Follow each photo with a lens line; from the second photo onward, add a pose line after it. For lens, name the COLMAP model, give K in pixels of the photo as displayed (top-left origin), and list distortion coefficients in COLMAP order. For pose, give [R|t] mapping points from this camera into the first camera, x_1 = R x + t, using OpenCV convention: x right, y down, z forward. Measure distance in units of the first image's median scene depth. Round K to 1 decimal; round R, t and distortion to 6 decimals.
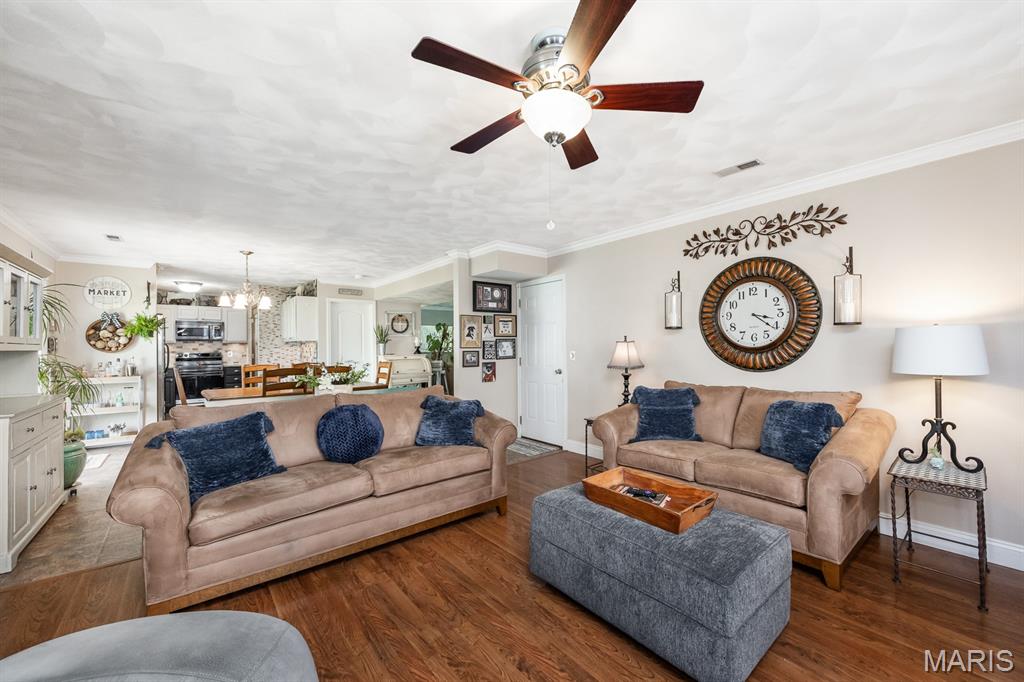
lens RADIAL K [[401.7, 0, 515.0], [0, 401.7, 345.8], [0, 0, 1]] dist [0.001373, 0.000705]
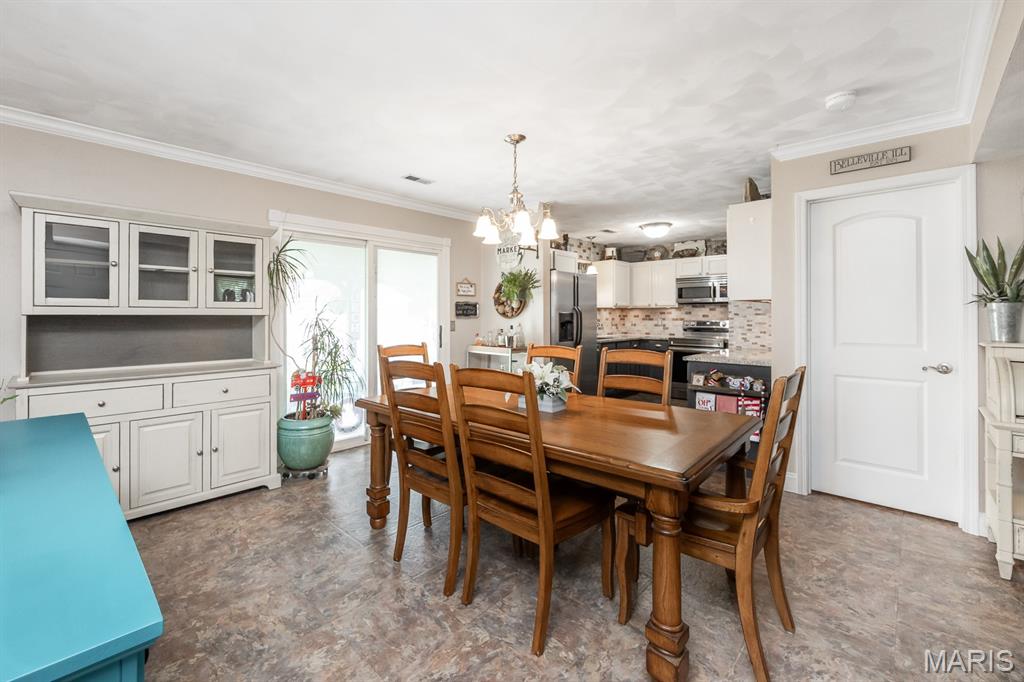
lens RADIAL K [[432.9, 0, 470.0], [0, 432.9, 315.6], [0, 0, 1]] dist [-0.001600, -0.000064]
pose [[0.081896, 0.009699, -0.996594, -0.052079], [-0.002758, 0.999951, 0.009505, 0.001756], [0.996637, 0.001970, 0.081919, 0.606879]]
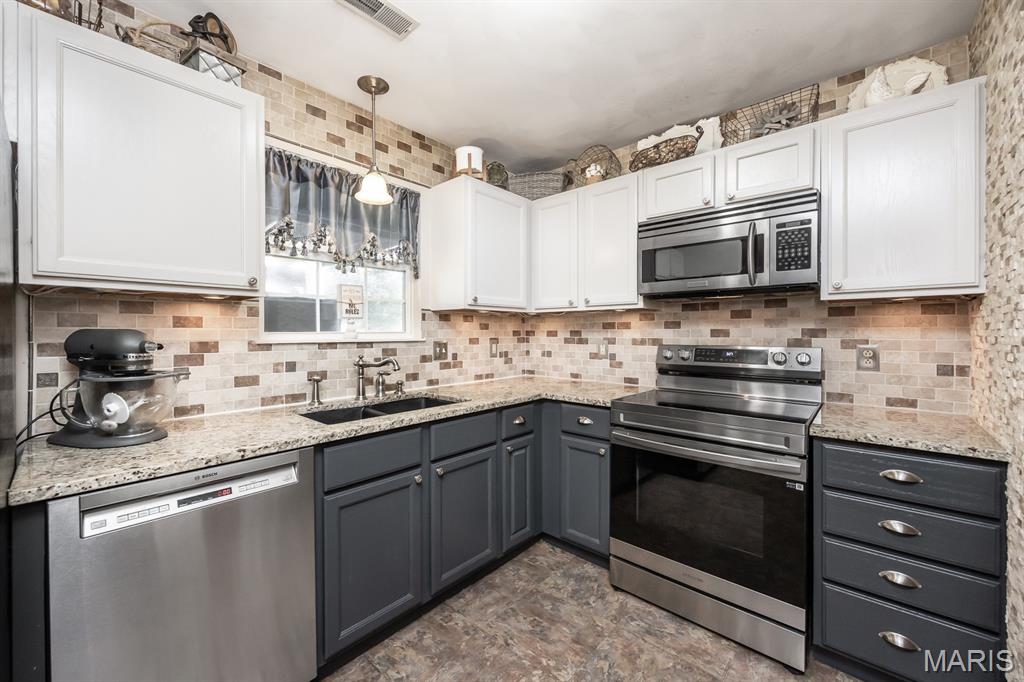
lens RADIAL K [[401.7, 0, 494.9], [0, 401.7, 334.6], [0, 0, 1]] dist [0.001373, 0.000705]
pose [[0.131967, 0.014062, -0.991154, -0.667289], [-0.002377, 0.999901, 0.013869, 0.007522], [0.991251, 0.000525, 0.131988, 0.983973]]
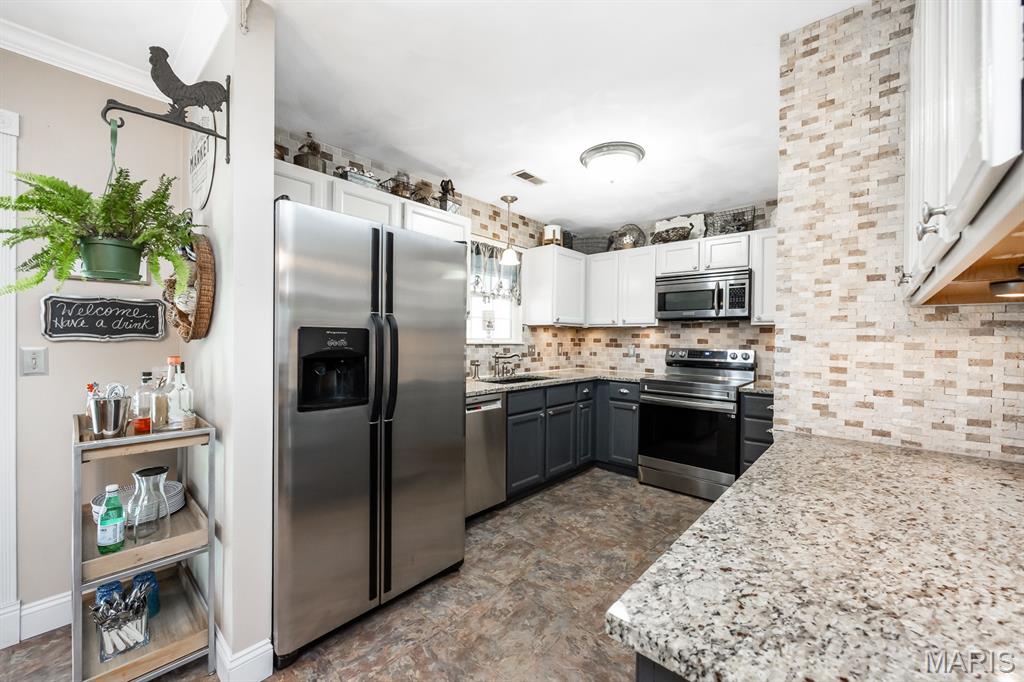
lens RADIAL K [[401.7, 0, 516.2], [0, 401.7, 342.0], [0, 0, 1]] dist [0.001373, 0.000705]
pose [[0.160014, 0.019093, -0.986930, -0.472107], [-0.015376, 0.999740, 0.016847, 0.005798], [0.986995, 0.012479, 0.160266, 0.872111]]
